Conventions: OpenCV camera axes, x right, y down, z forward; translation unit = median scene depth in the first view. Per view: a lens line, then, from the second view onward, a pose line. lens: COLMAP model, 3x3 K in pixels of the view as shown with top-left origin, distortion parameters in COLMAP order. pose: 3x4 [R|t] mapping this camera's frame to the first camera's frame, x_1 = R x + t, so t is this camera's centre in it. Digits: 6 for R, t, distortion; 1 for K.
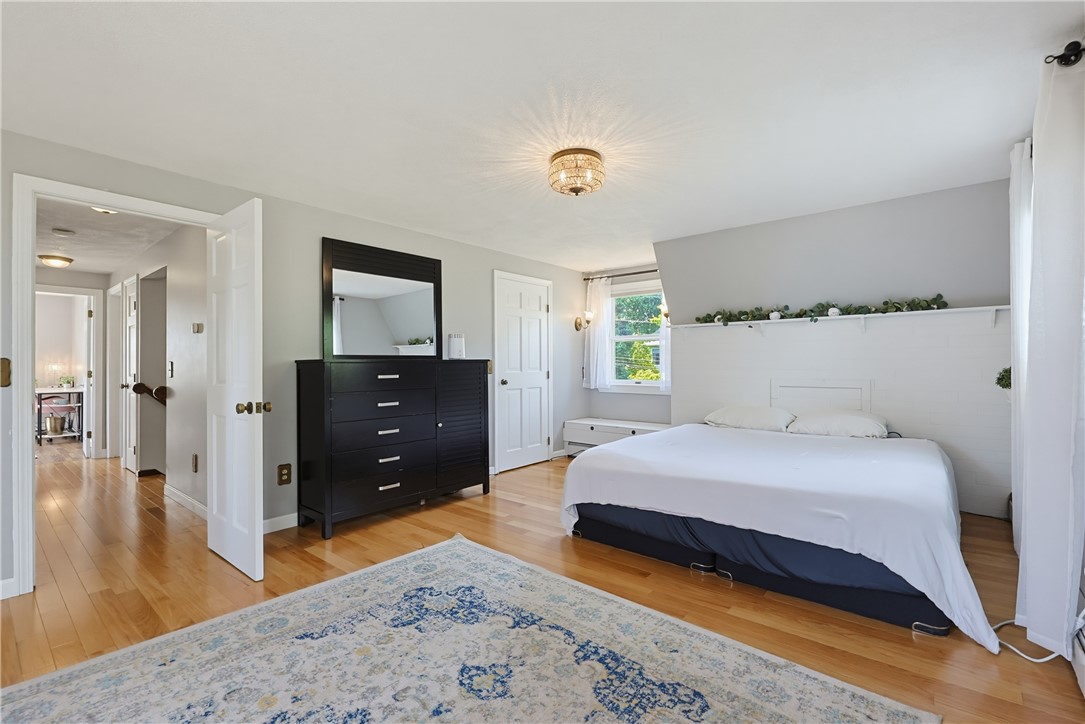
lens RADIAL K [[469.2, 0, 536.0], [0, 469.2, 362.3], [0, 0, 1]] dist [-0.001235, -0.000121]
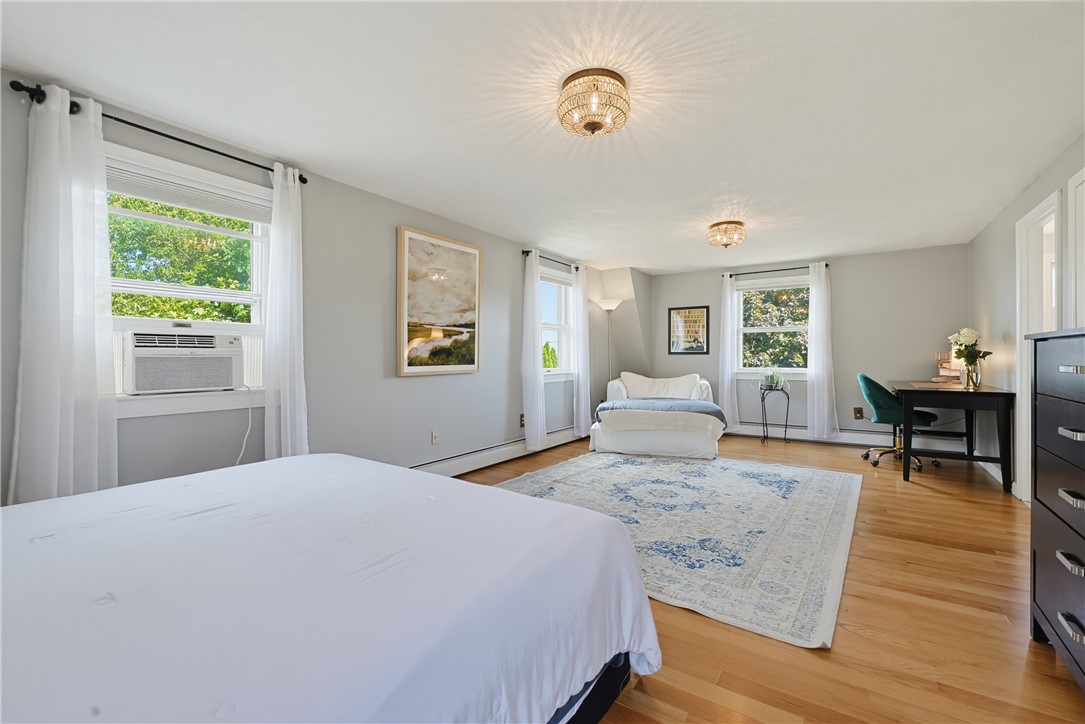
lens RADIAL K [[469.2, 0, 536.0], [0, 469.2, 362.3], [0, 0, 1]] dist [-0.001235, -0.000121]
pose [[-0.993456, 0.007500, -0.113967, 0.348506], [0.007119, 0.999968, 0.003751, 0.041891], [0.113992, 0.002915, -0.993477, 2.260017]]
